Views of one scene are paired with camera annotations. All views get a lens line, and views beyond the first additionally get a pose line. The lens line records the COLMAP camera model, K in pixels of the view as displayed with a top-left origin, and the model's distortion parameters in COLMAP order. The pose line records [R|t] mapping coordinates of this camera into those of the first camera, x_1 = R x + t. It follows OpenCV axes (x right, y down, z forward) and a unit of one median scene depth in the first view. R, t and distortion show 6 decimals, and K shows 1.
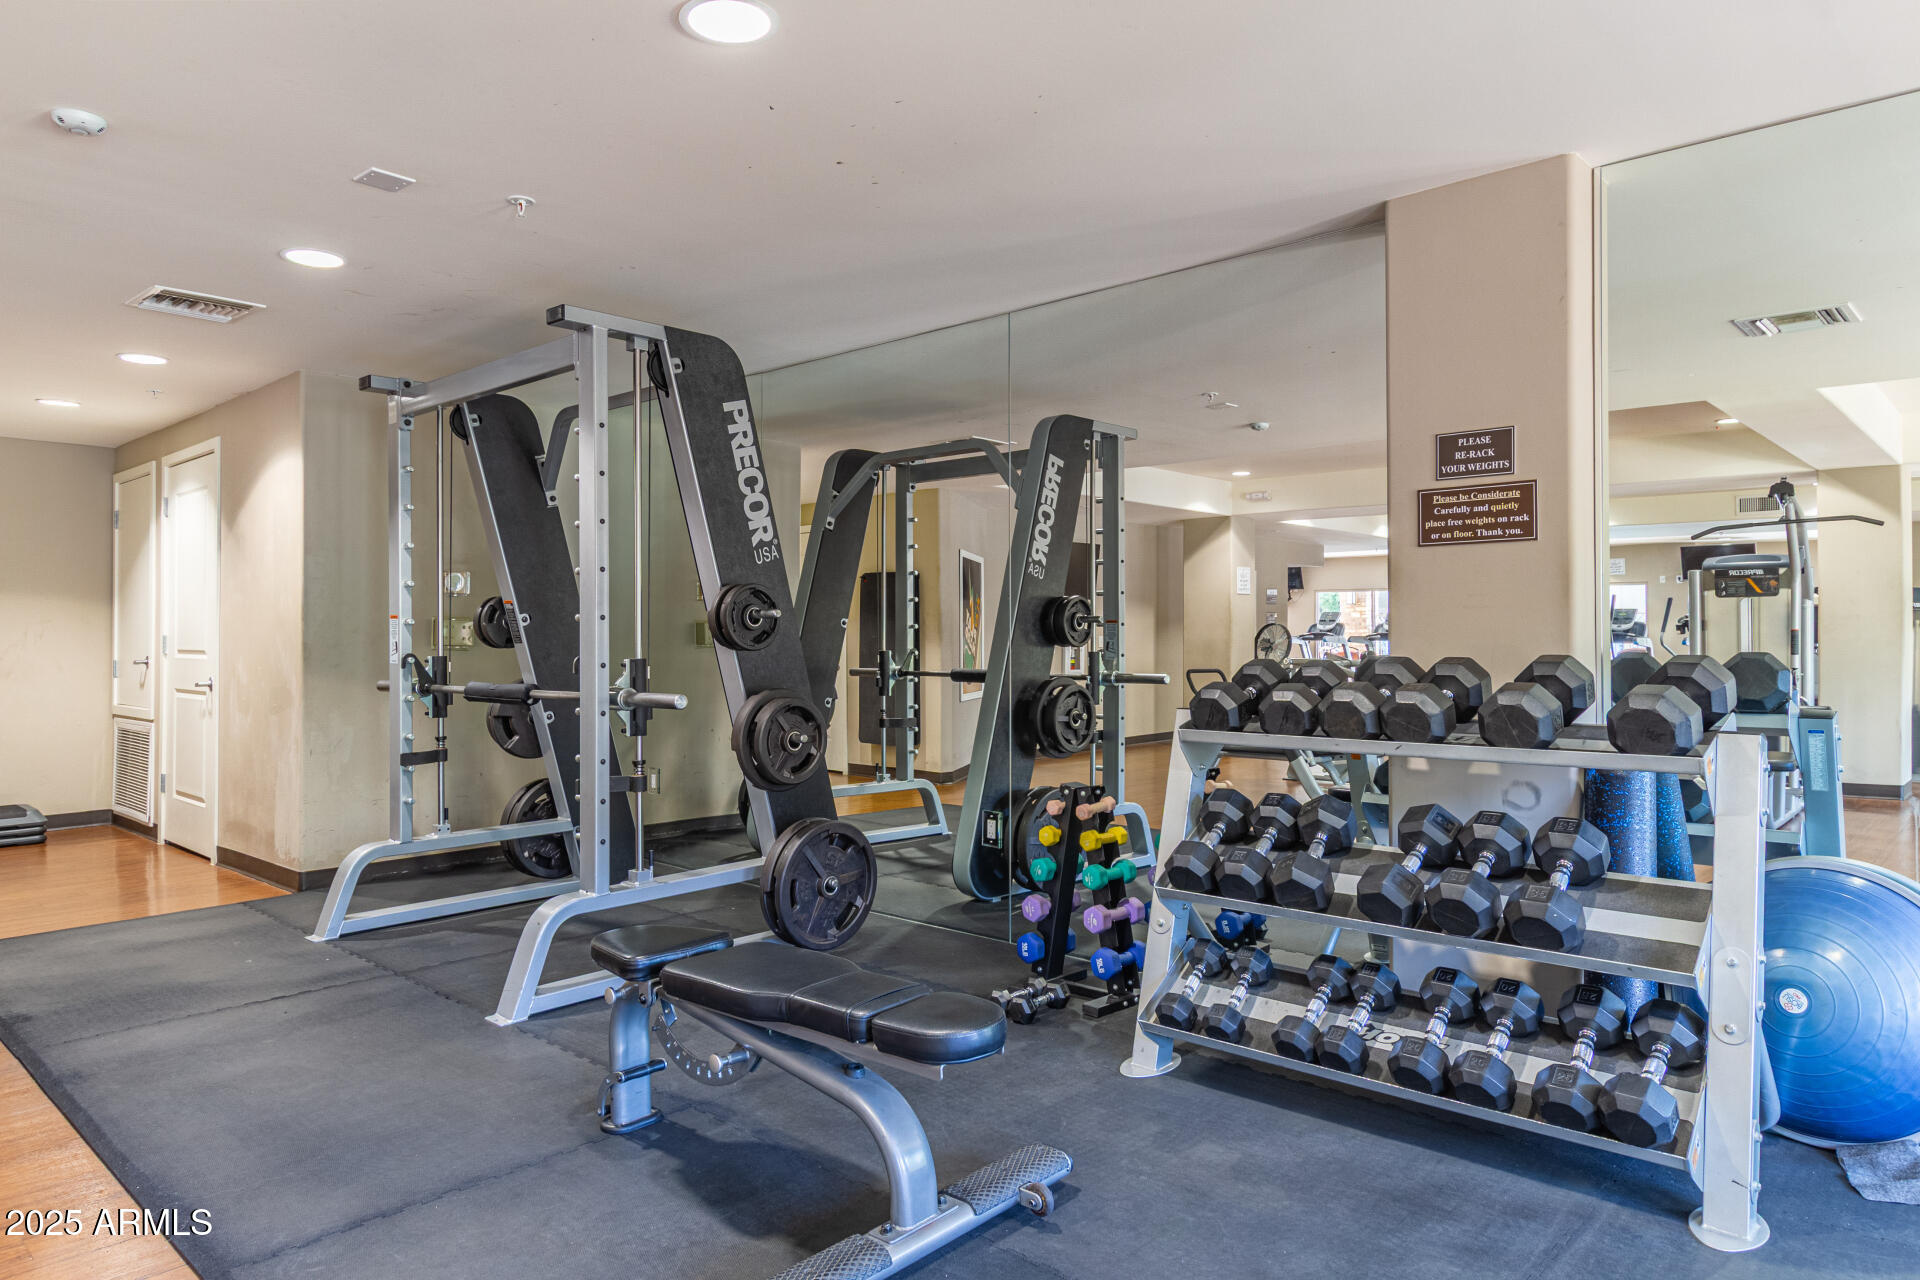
lens RADIAL K [[1205.5, 0, 960.6], [0, 1205.5, 634.3], [0, 0, 1]] dist [0.004152, 0.001925]
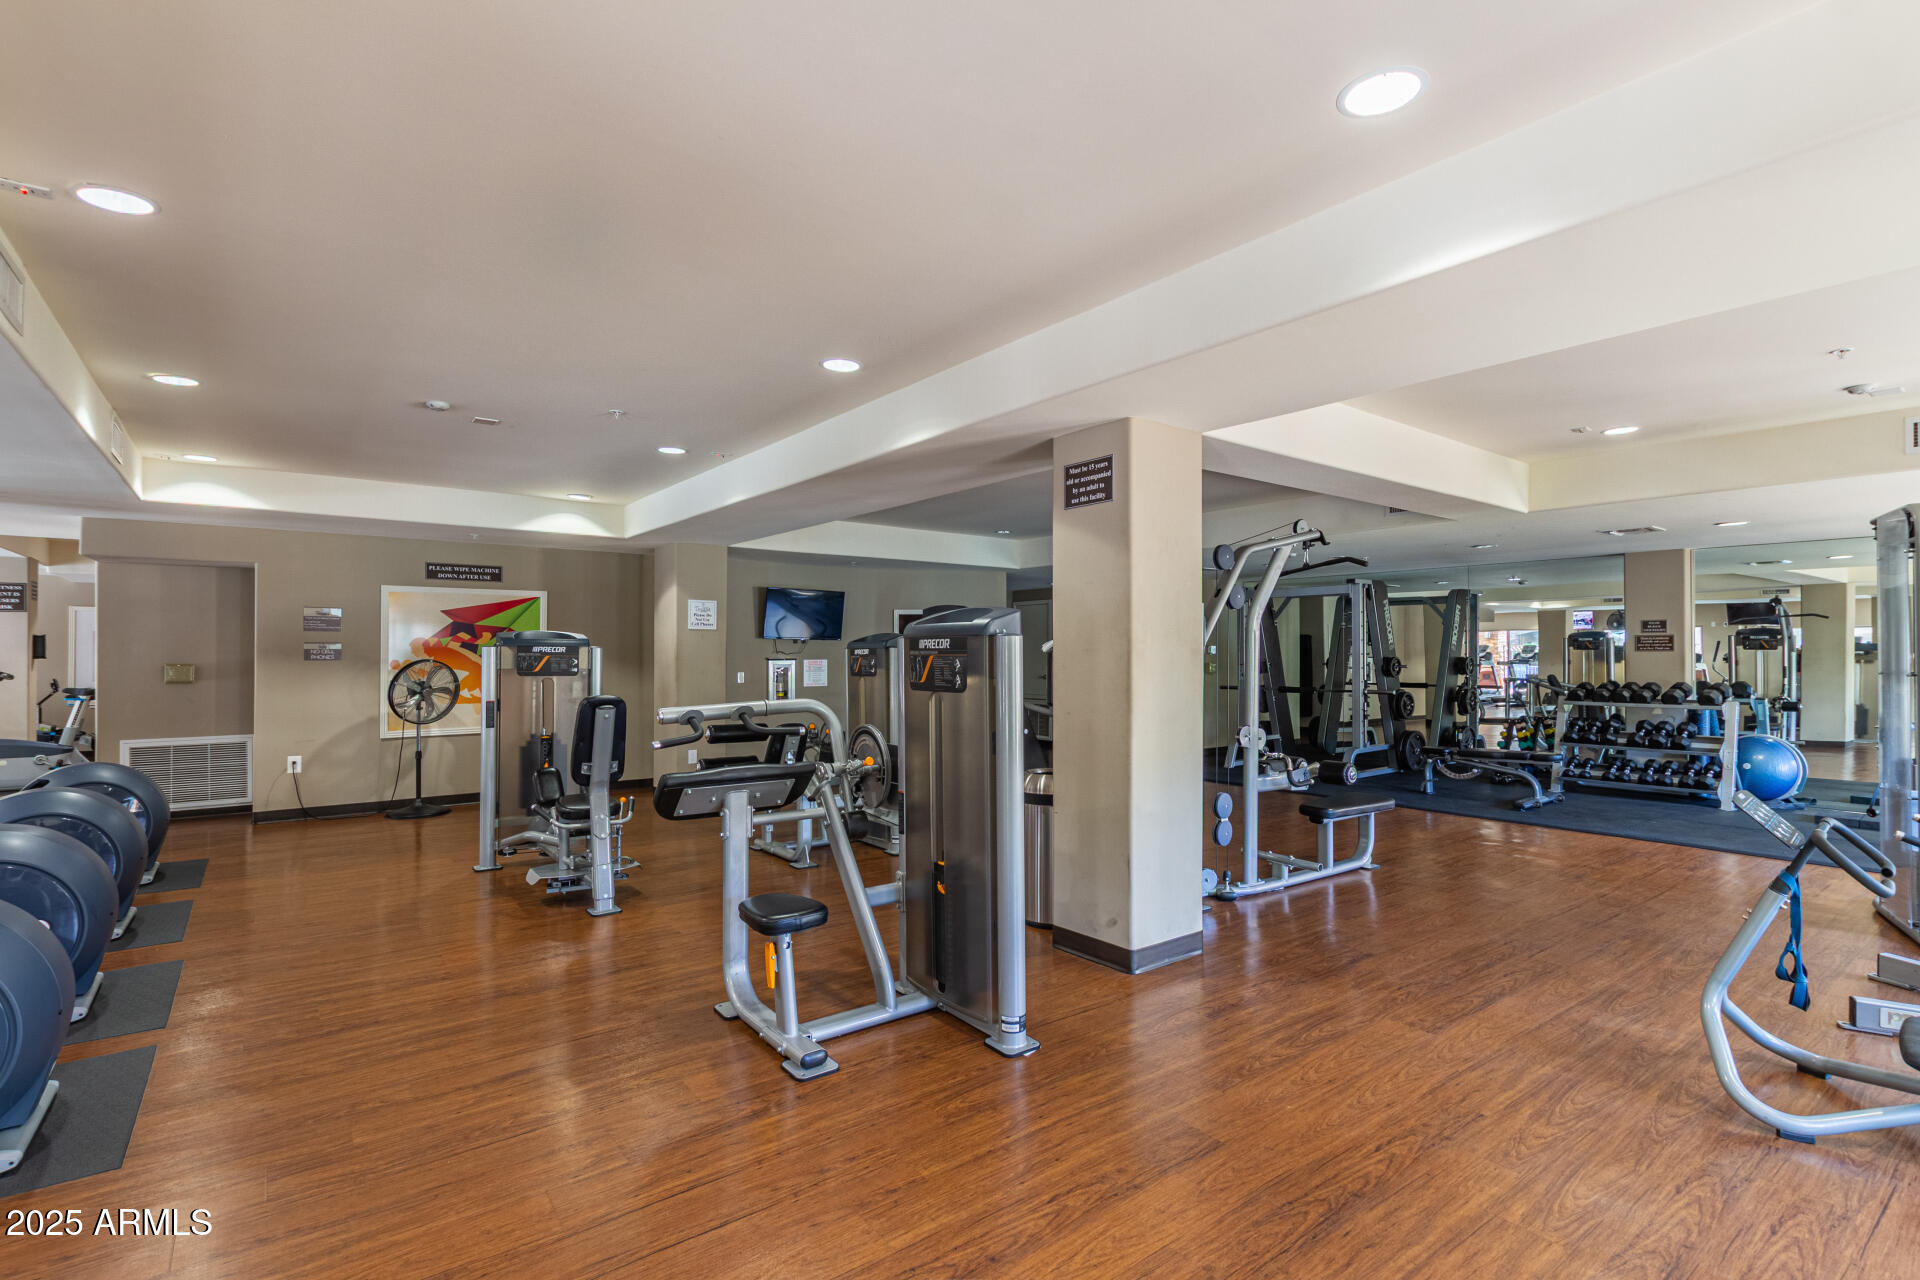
lens RADIAL K [[903.5, 0, 959.4], [0, 903.5, 650.8], [0, 0, 1]] dist [0.015840, -0.005863]
pose [[0.986354, 0.003668, -0.164596, -1.407818], [-0.003692, 0.999993, 0.000160, -0.080064], [0.164595, 0.000450, 0.986361, -2.432155]]
